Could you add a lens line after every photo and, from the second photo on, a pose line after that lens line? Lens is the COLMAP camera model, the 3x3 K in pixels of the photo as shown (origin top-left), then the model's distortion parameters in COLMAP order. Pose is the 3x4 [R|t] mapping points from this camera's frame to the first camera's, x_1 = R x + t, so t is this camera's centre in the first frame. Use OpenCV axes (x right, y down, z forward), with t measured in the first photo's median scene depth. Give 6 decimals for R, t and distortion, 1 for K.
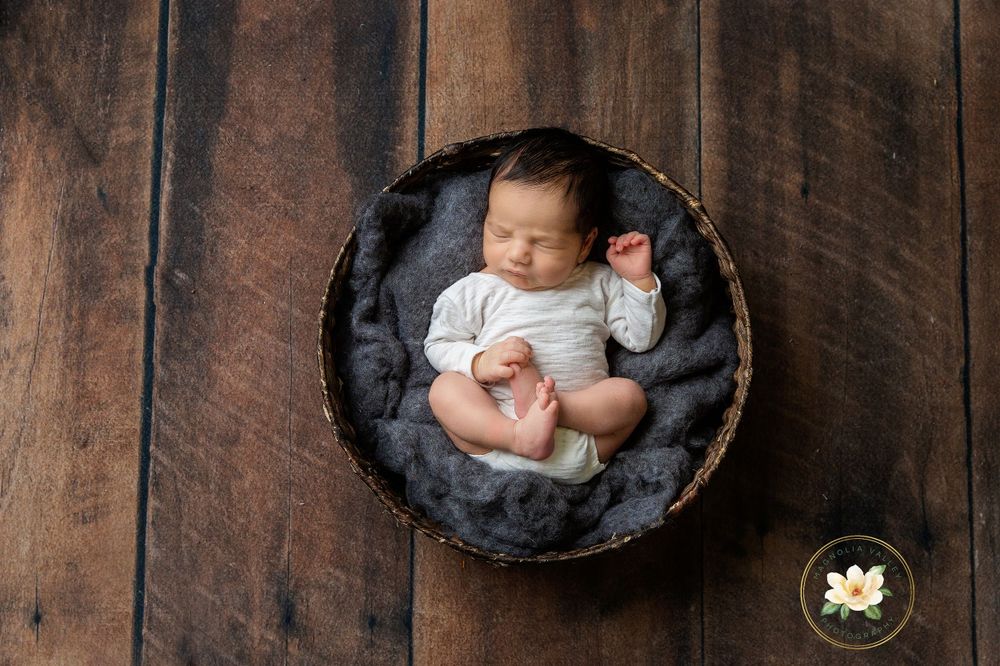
lens RADIAL K [[1264.4, 0, 495.5], [0, 1264.4, 338.2], [0, 0, 1]] dist [0.015918, 0.000000]
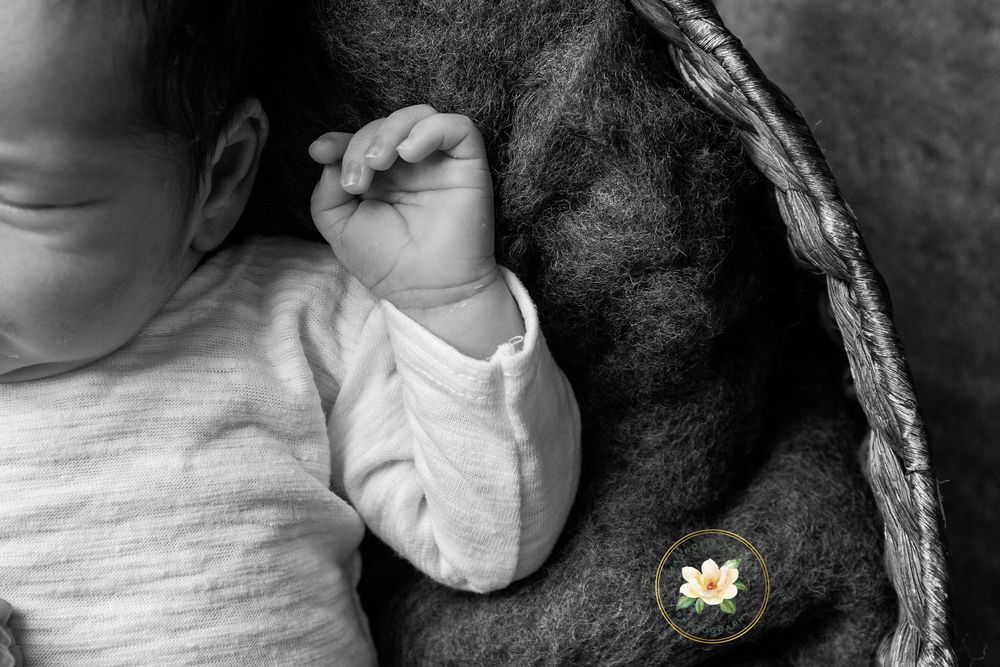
lens RADIAL K [[2025.5, 0, 494.7], [0, 2025.5, 270.3], [0, 0, 1]] dist [0.067368, 0.000000]
pose [[0.997062, -0.074623, -0.017306, 0.128926], [0.074562, 0.997208, -0.004104, -0.050274], [0.017564, 0.002802, 0.999842, 0.613548]]
